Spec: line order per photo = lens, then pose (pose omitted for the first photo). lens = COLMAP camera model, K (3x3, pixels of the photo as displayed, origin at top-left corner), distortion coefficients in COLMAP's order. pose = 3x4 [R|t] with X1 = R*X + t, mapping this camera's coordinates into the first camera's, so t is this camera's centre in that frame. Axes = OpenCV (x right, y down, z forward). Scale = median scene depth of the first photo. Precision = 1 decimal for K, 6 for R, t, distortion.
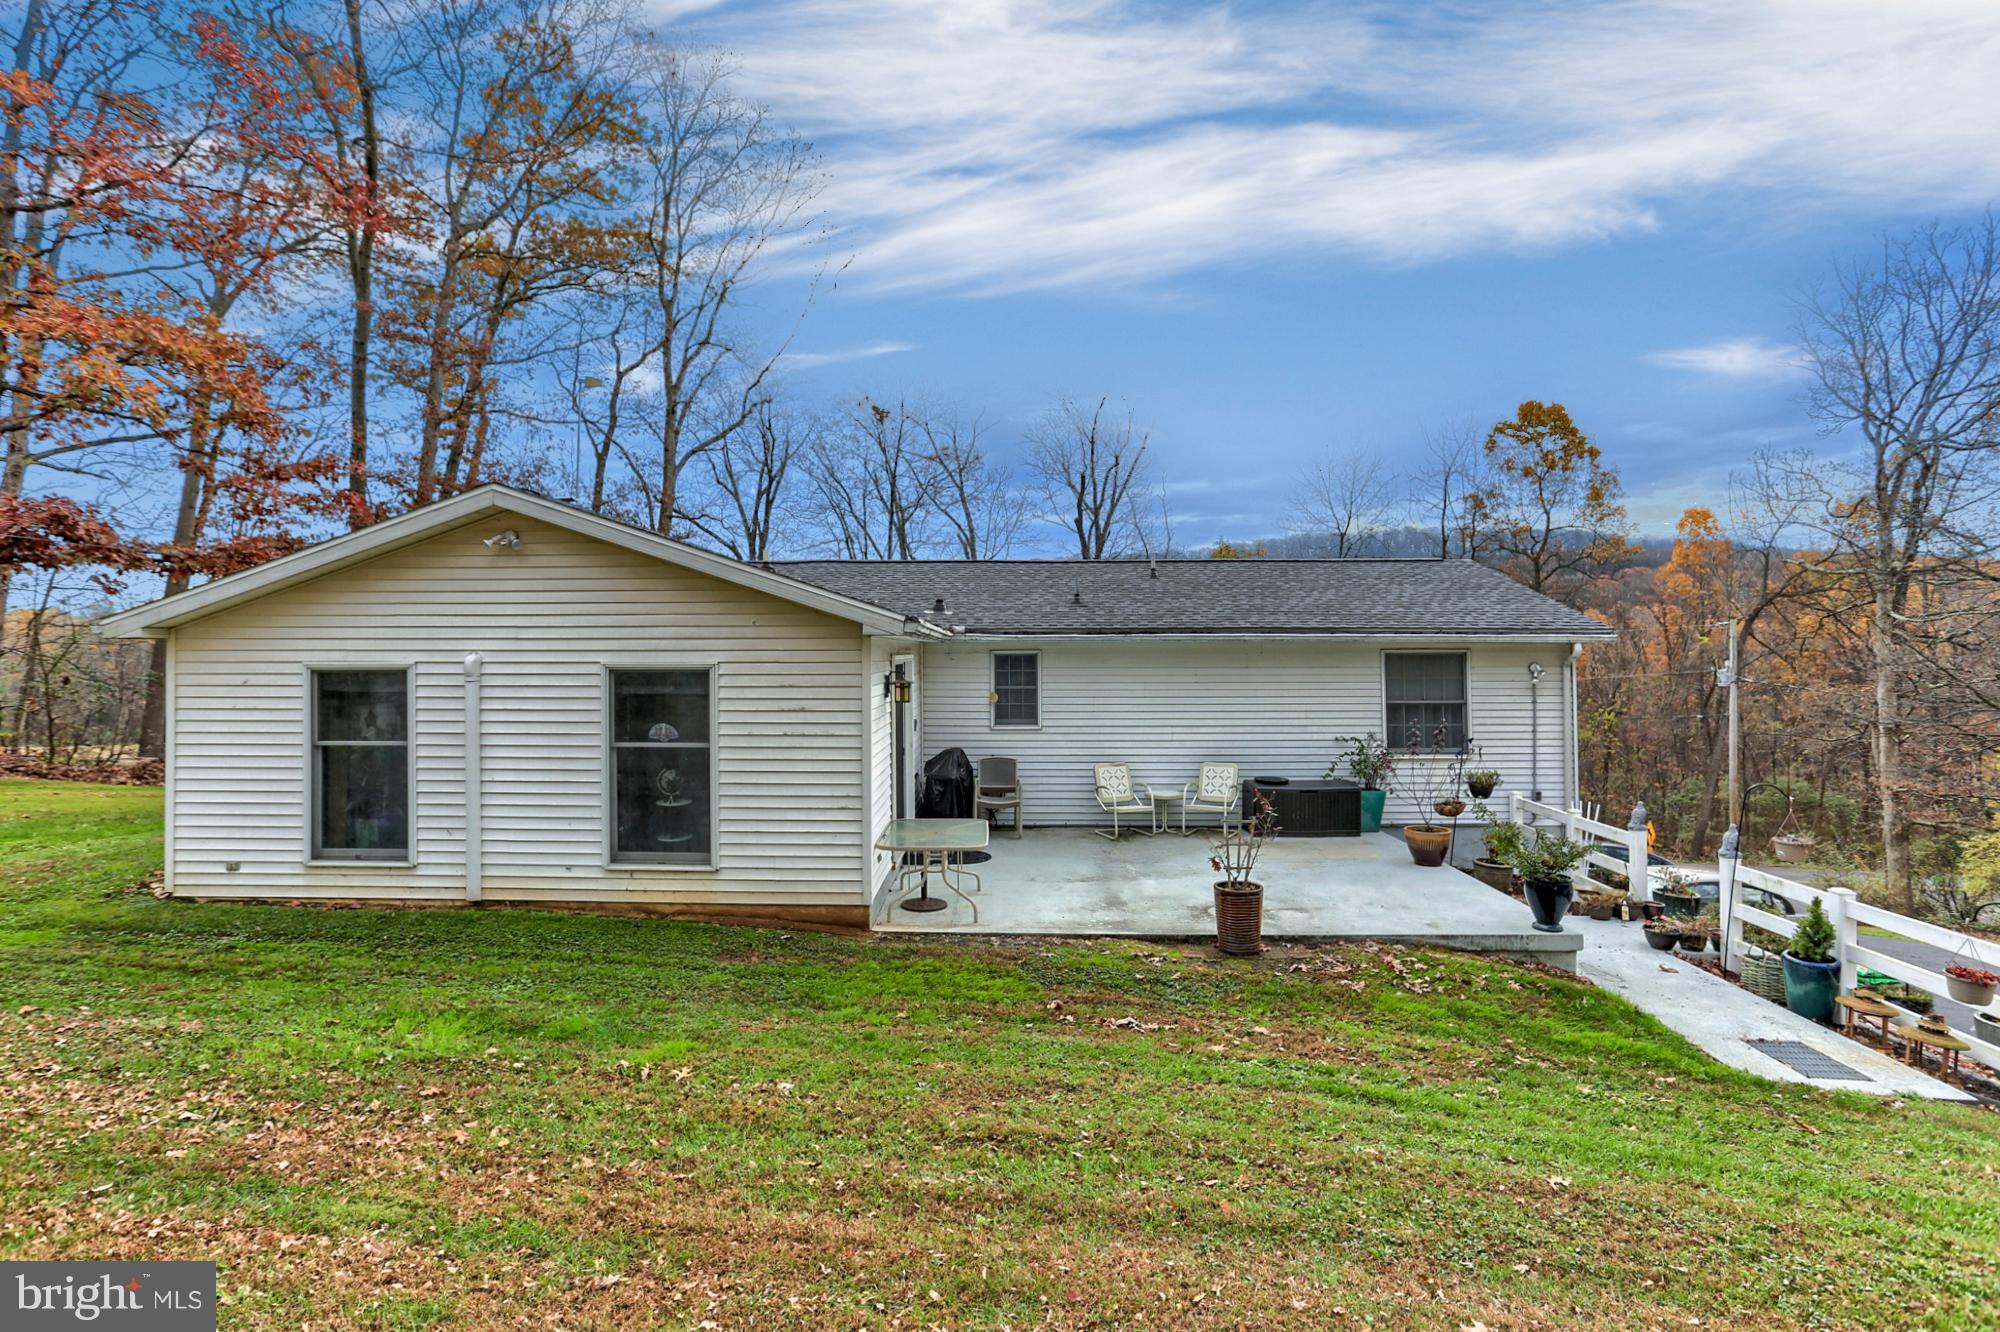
lens RADIAL K [[996.5, 0, 991.2], [0, 996.5, 639.9], [0, 0, 1]] dist [-0.029976, 0.000250]
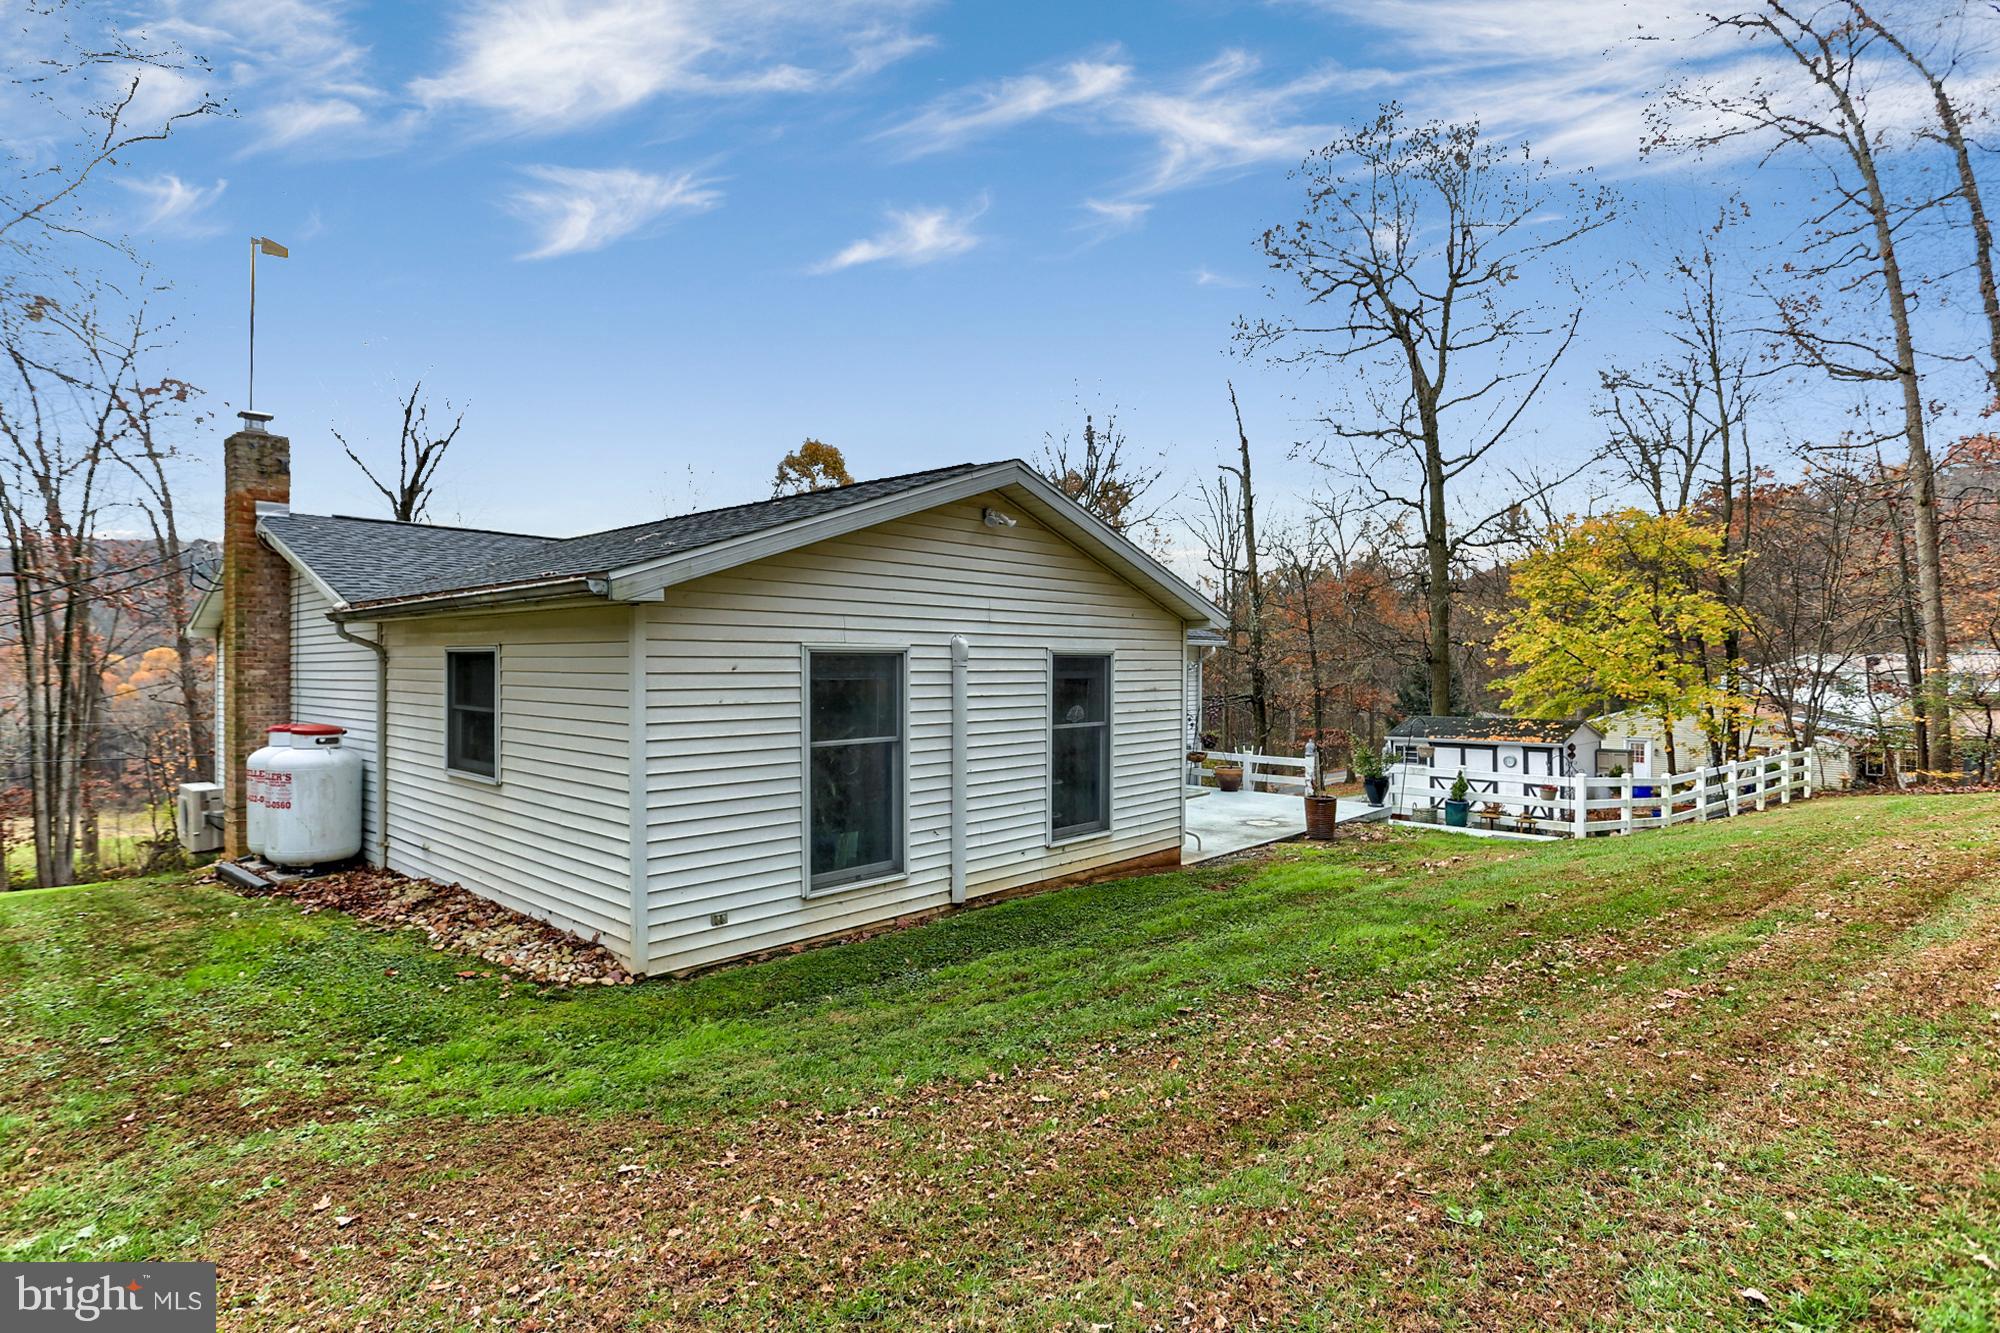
lens RADIAL K [[1011.0, 0, 1000.0], [0, 1011.0, 666.5], [0, 0, 1]] dist [-0.116698, 0.000053]
pose [[0.644768, 0.000540, 0.764378, -1.205736], [-0.017328, 0.999753, 0.013910, 0.027877], [-0.764182, -0.022214, 0.644619, 0.359004]]
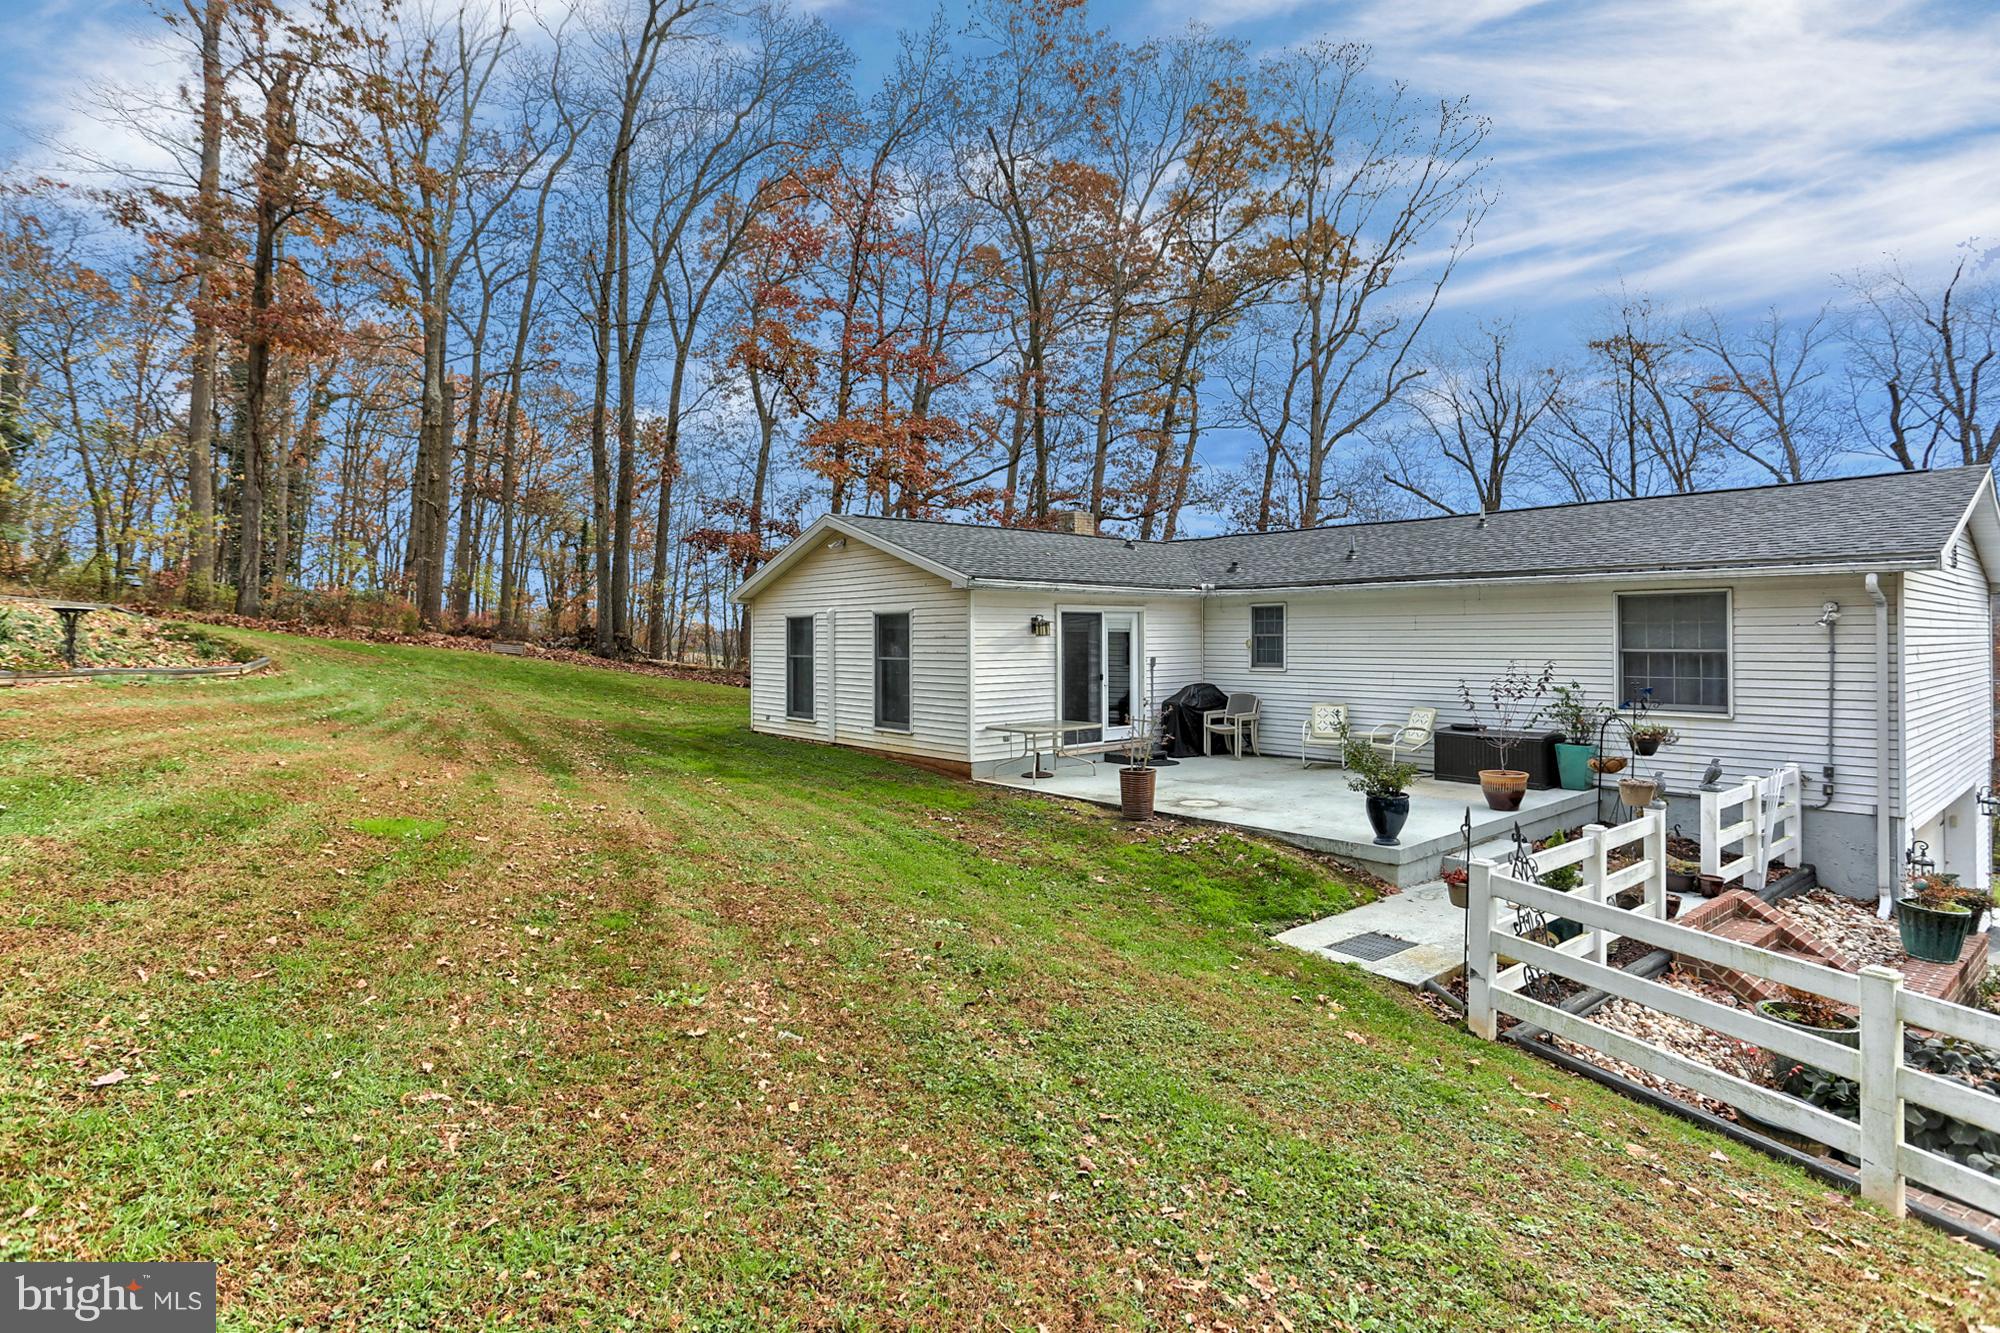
lens RADIAL K [[1016.6, 0, 1003.4], [0, 1016.6, 643.6], [0, 0, 1]] dist [0.000039, -0.000213]
pose [[0.675017, 0.003225, -0.737795, 1.063178], [0.011689, 0.999818, 0.015065, 0.055795], [0.737710, -0.018793, 0.674857, -0.033506]]
